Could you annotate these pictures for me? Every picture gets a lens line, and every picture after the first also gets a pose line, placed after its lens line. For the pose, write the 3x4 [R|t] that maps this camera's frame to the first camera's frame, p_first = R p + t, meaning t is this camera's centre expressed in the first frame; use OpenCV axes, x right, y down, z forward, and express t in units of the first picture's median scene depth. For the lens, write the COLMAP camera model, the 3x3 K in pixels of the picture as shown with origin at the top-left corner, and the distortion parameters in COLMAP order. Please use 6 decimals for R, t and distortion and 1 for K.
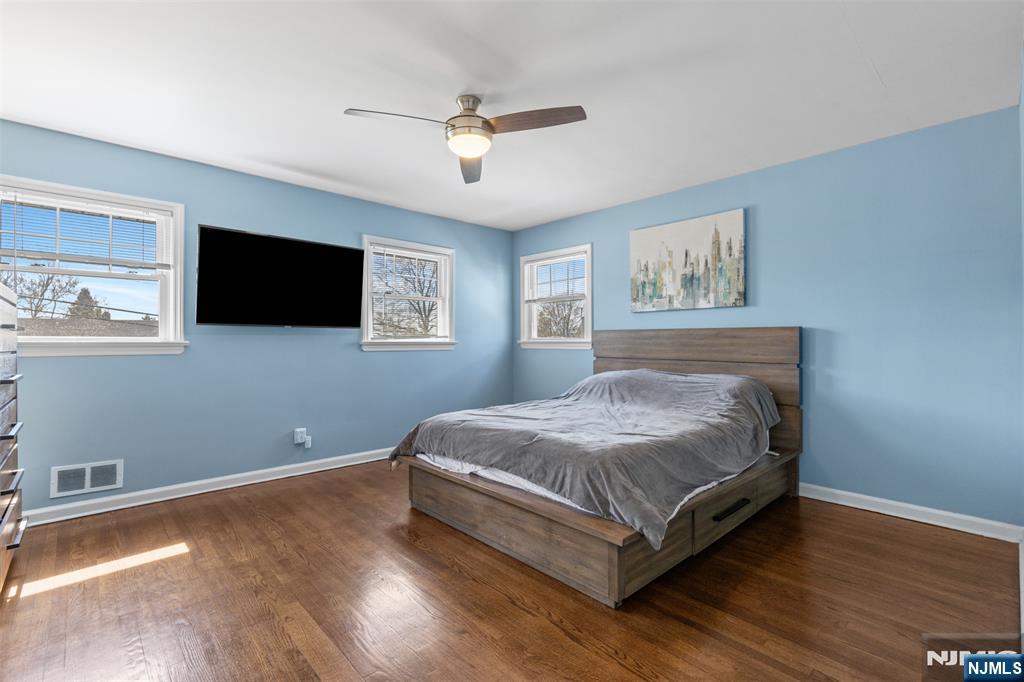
lens RADIAL K [[464.3, 0, 508.3], [0, 464.3, 340.1], [0, 0, 1]] dist [0.010993, -0.002170]
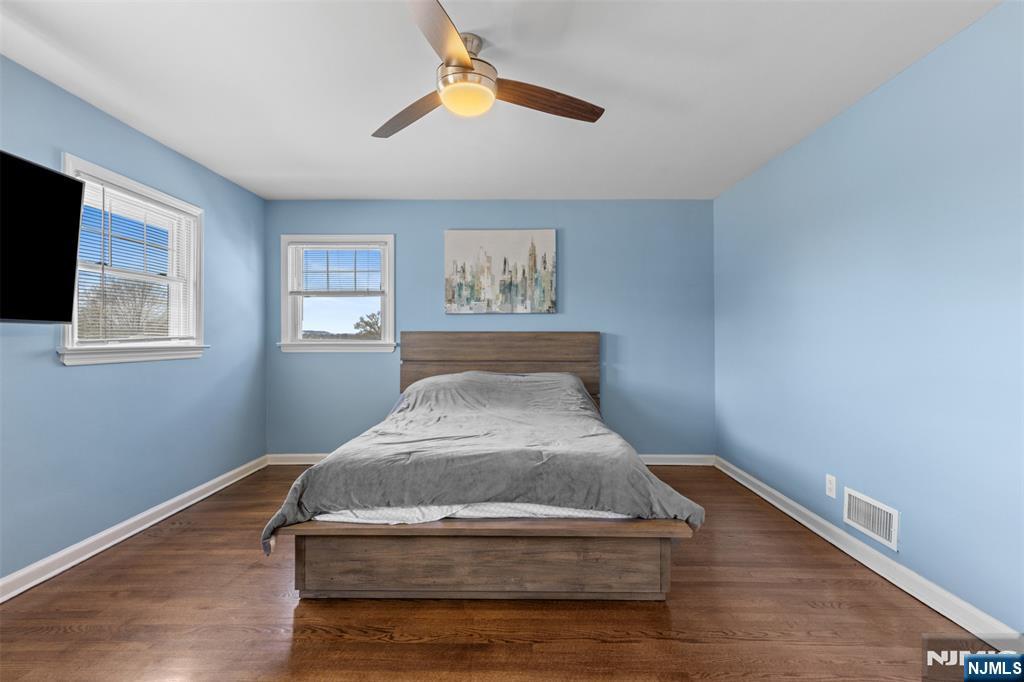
lens RADIAL K [[464.3, 0, 509.8], [0, 464.3, 338.4], [0, 0, 1]] dist [0.010993, -0.002170]
pose [[0.684406, -0.001016, 0.729100, -0.407579], [-0.000950, 0.999997, 0.002285, -0.011713], [-0.729101, -0.002257, 0.684403, 0.274552]]
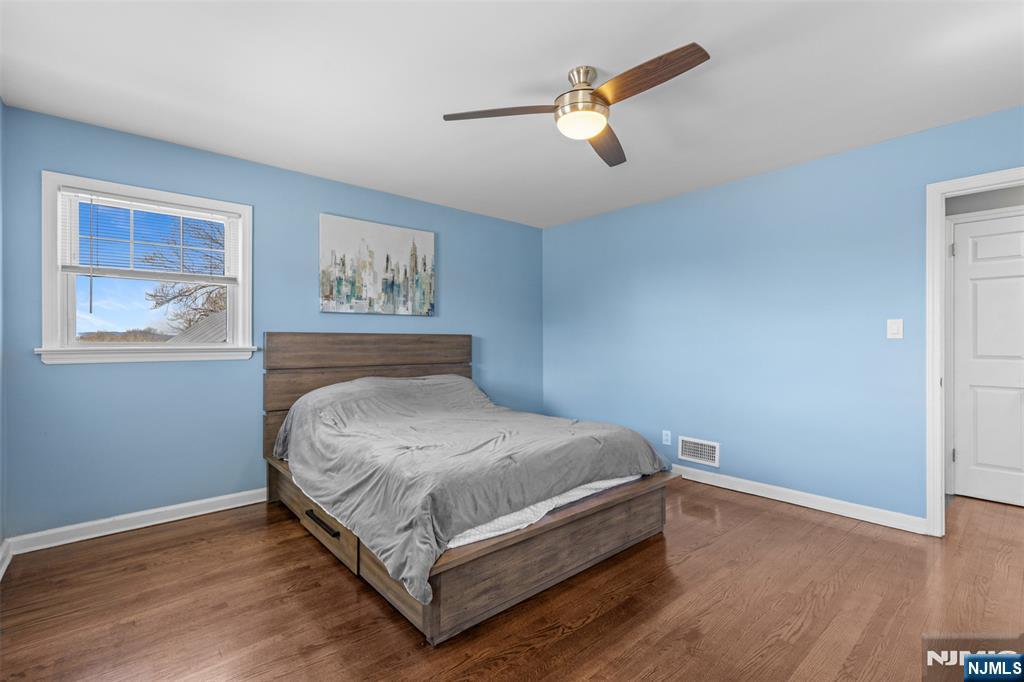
lens RADIAL K [[464.3, 0, 514.3], [0, 464.3, 341.4], [0, 0, 1]] dist [0.010993, -0.002170]
pose [[0.018242, -0.003071, 0.999829, -0.643794], [-0.002238, 0.999993, 0.003113, -0.011914], [-0.999831, -0.002294, 0.018235, 0.744632]]
